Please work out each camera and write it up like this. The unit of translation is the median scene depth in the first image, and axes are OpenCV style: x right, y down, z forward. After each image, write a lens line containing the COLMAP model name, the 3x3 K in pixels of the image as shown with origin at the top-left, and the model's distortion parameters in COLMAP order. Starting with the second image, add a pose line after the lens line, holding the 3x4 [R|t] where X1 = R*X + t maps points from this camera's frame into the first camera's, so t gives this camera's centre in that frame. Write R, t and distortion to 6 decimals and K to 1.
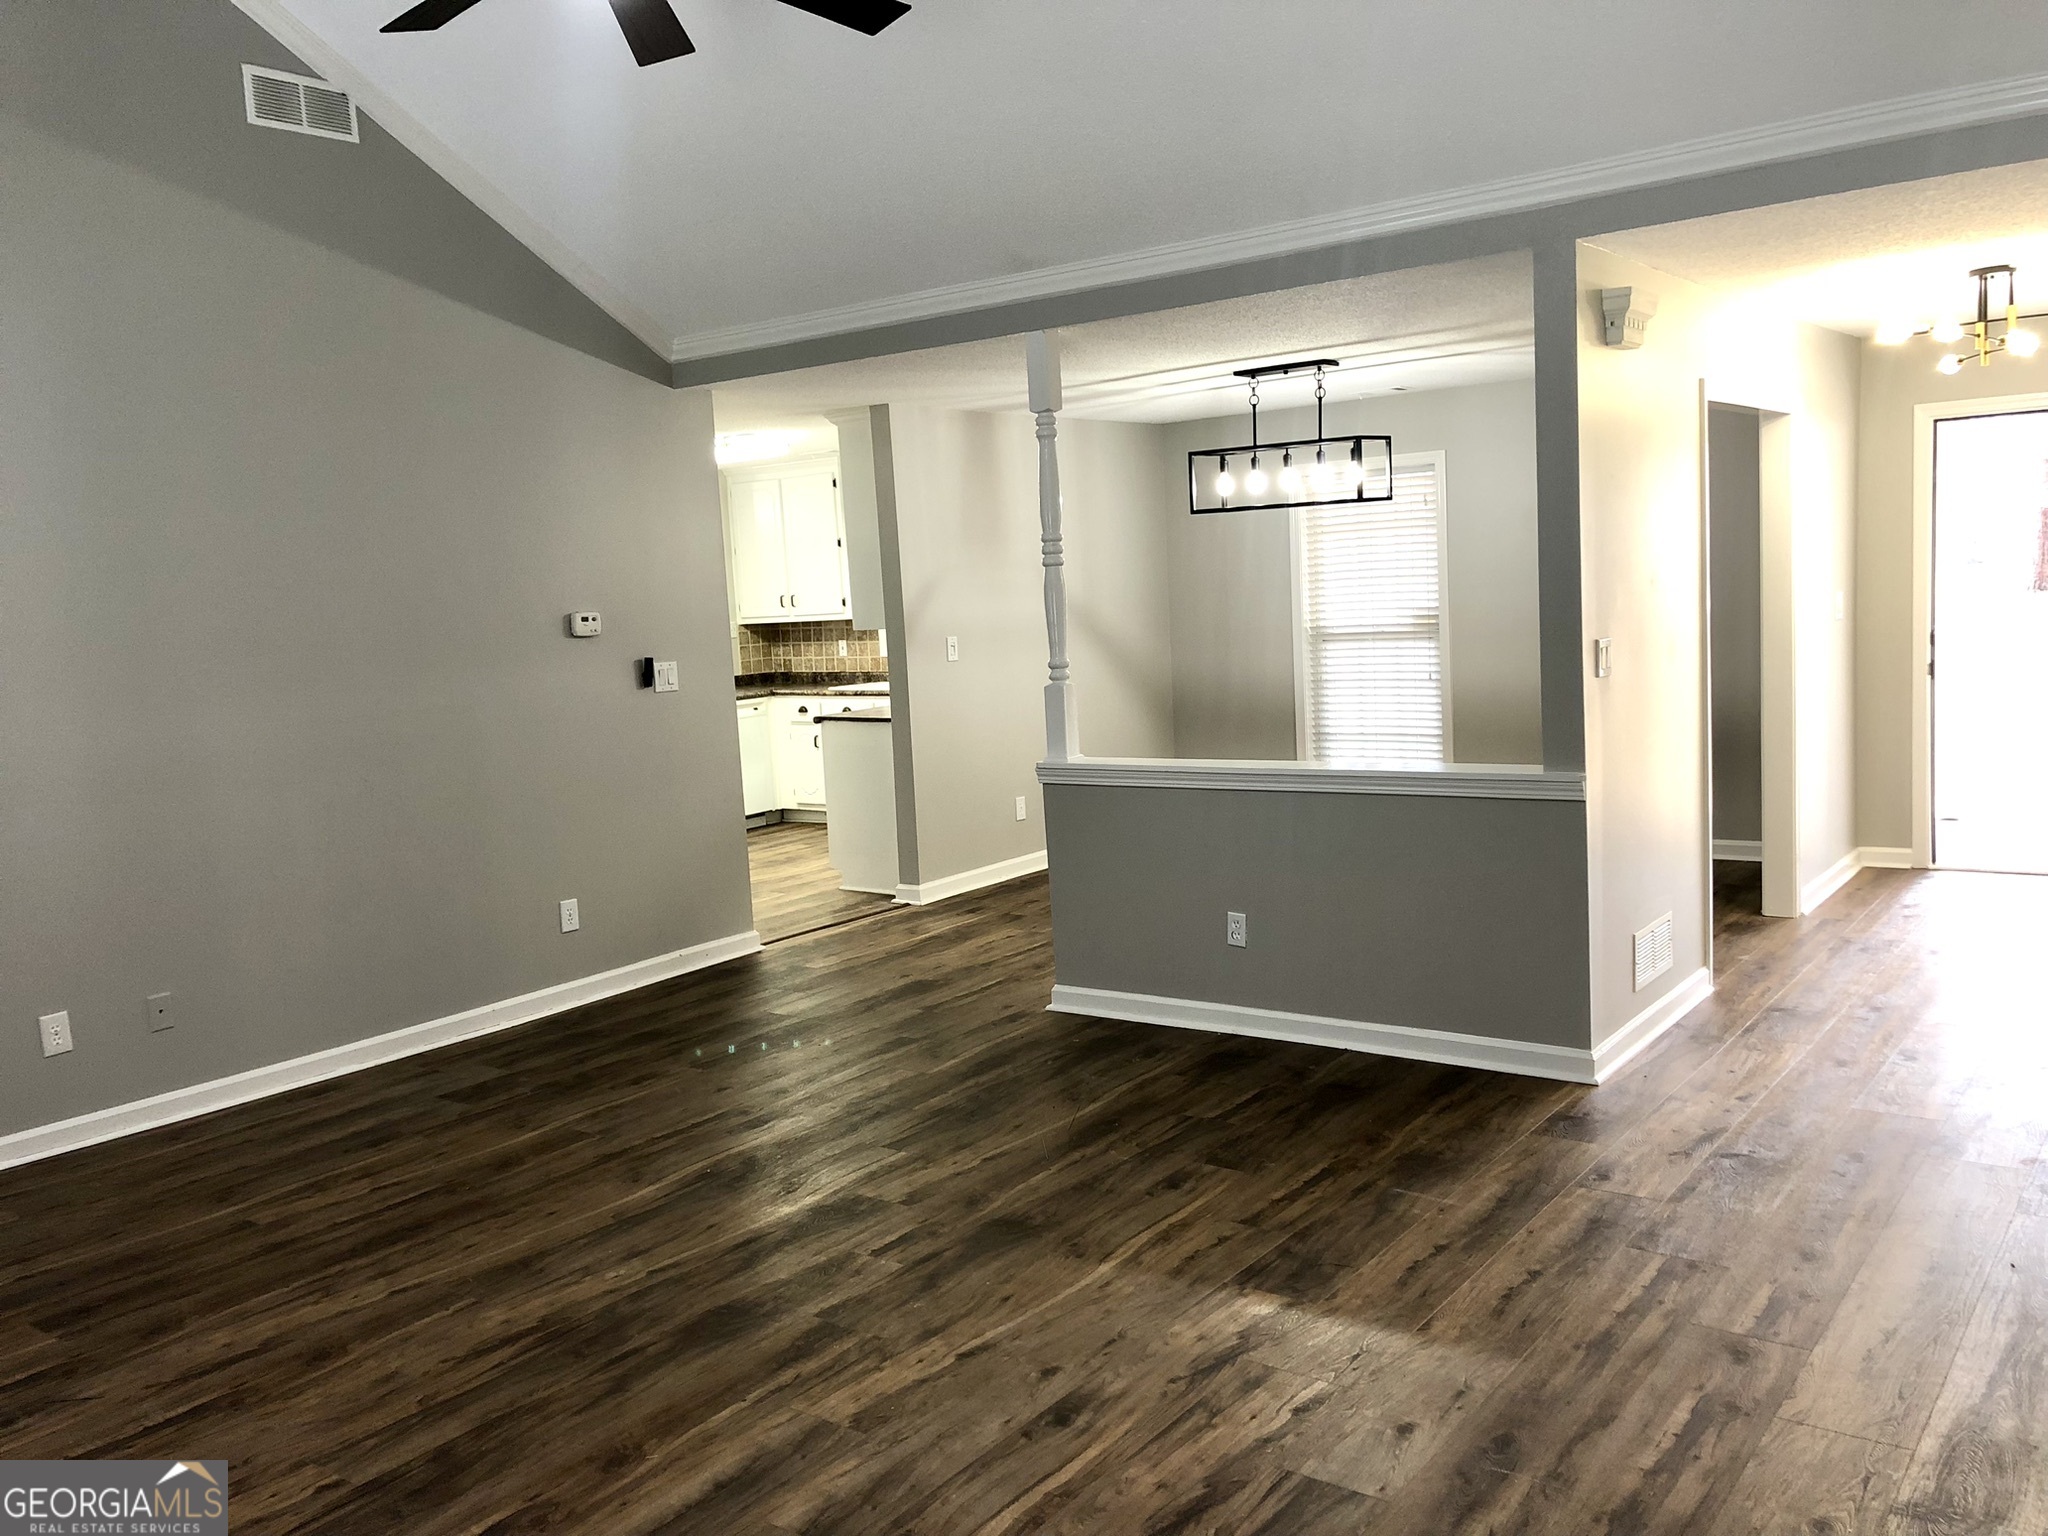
lens RADIAL K [[1700.7, 0, 1024.6], [0, 1700.7, 755.7], [0, 0, 1]] dist [0.059083, -0.000078]
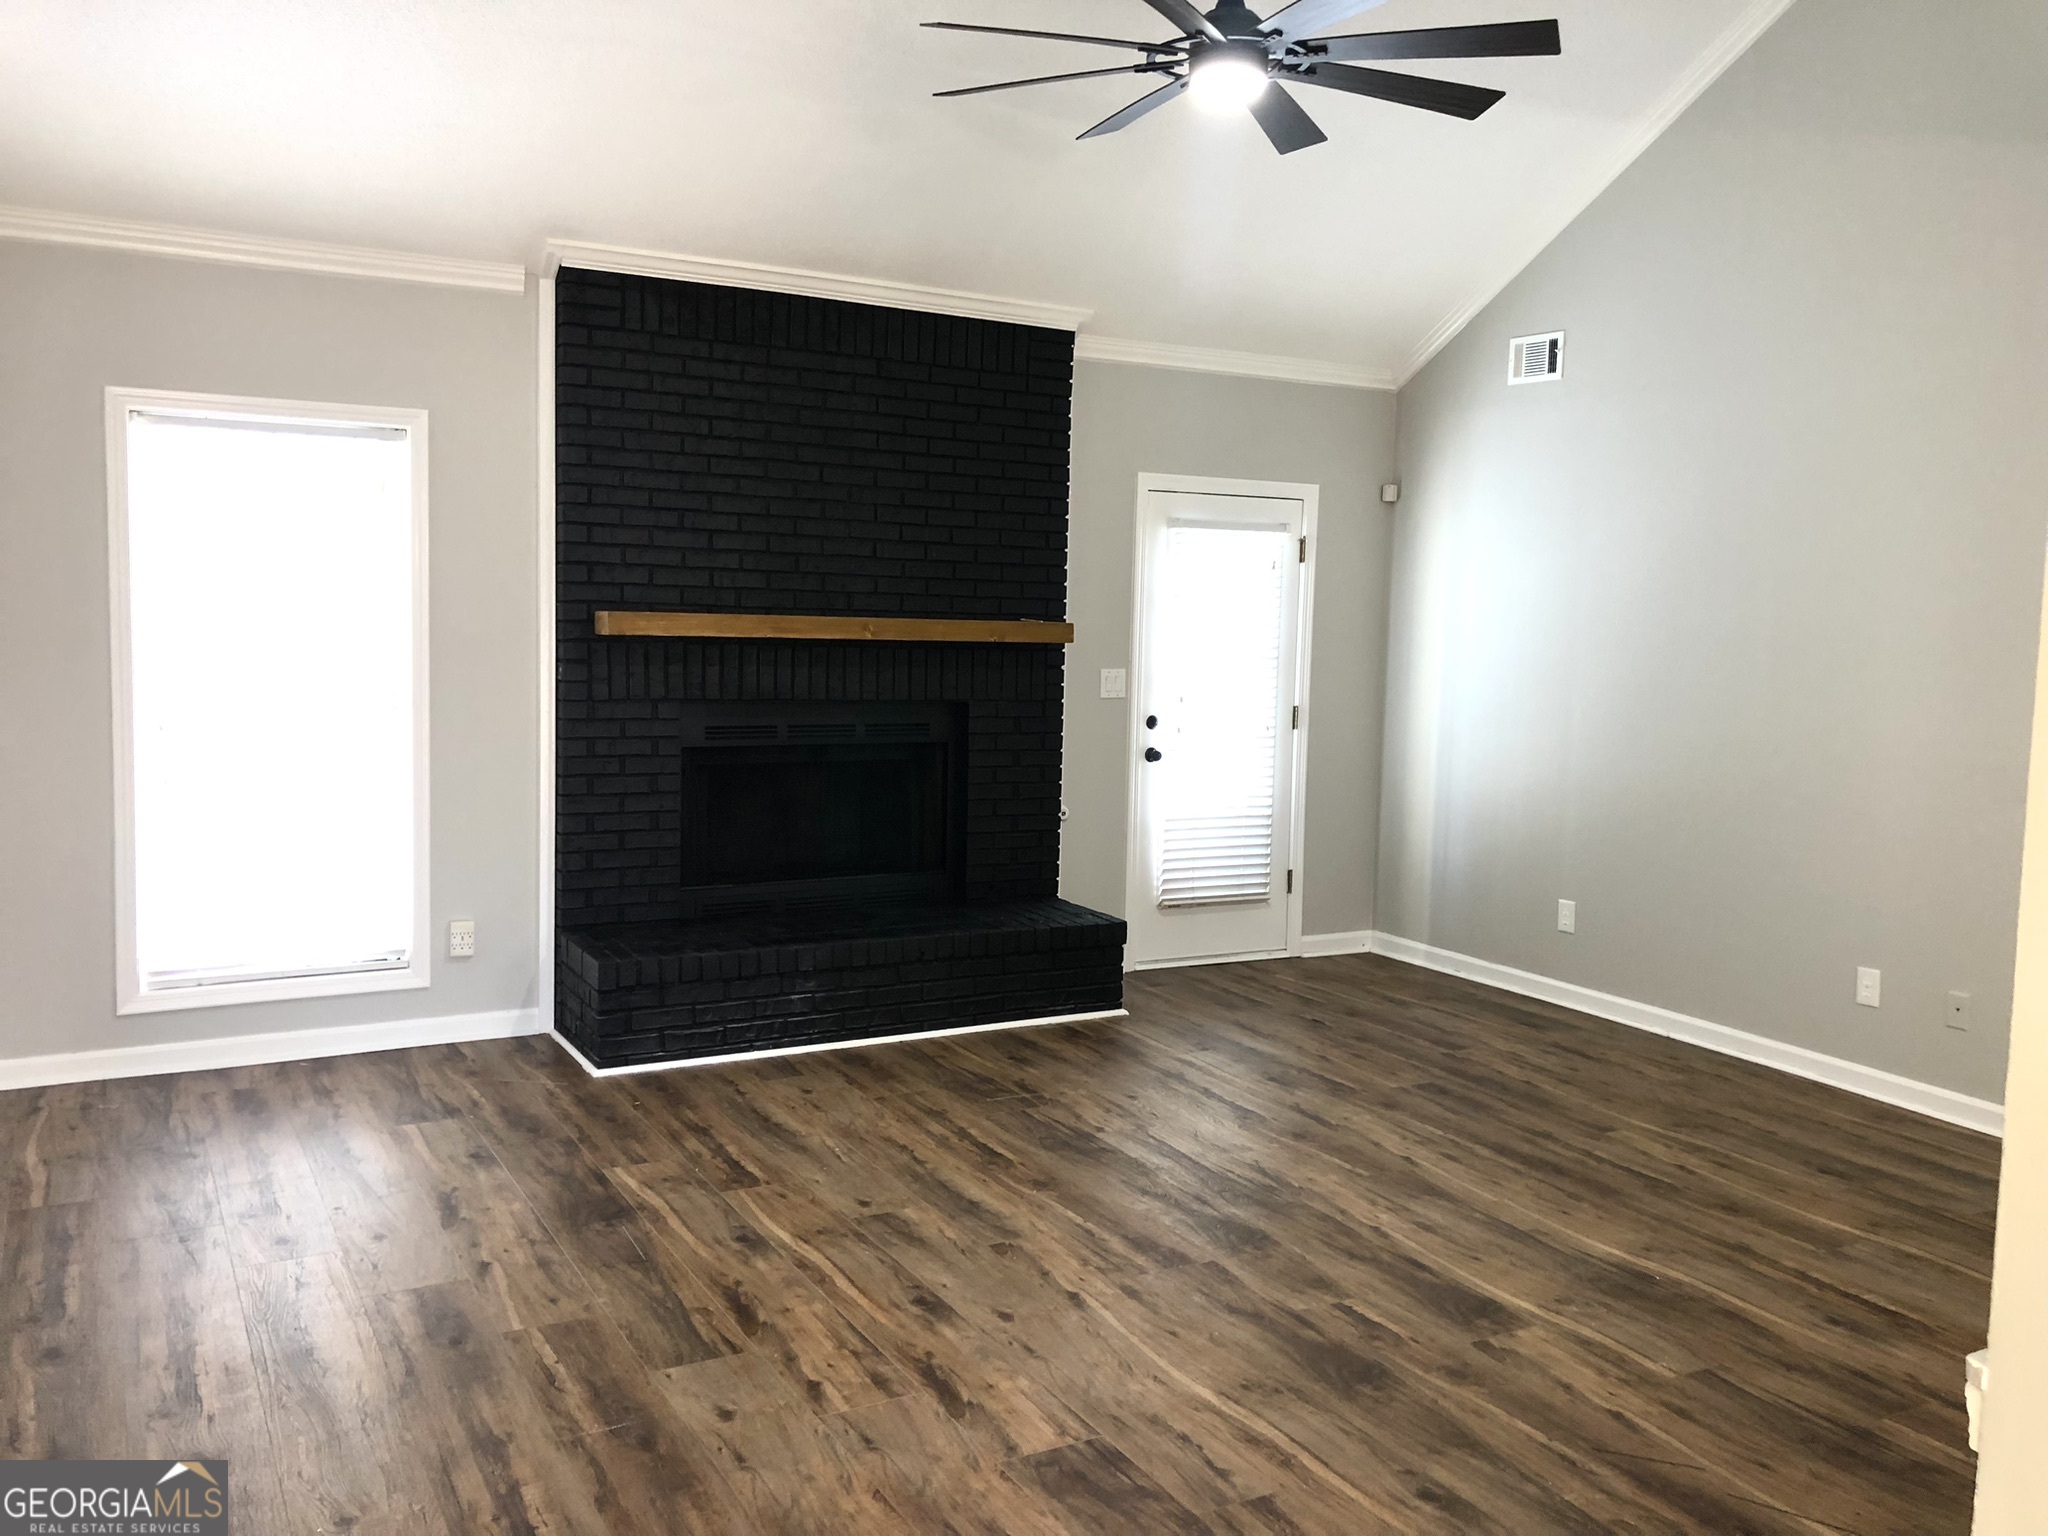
lens RADIAL K [[1700.7, 0, 1024.6], [0, 1700.7, 755.7], [0, 0, 1]] dist [0.059083, -0.000078]
pose [[-0.418372, 0.117702, -0.900617, 0.808504], [-0.098498, 0.979841, 0.173811, -0.154446], [0.902919, 0.161426, -0.398344, 1.181176]]
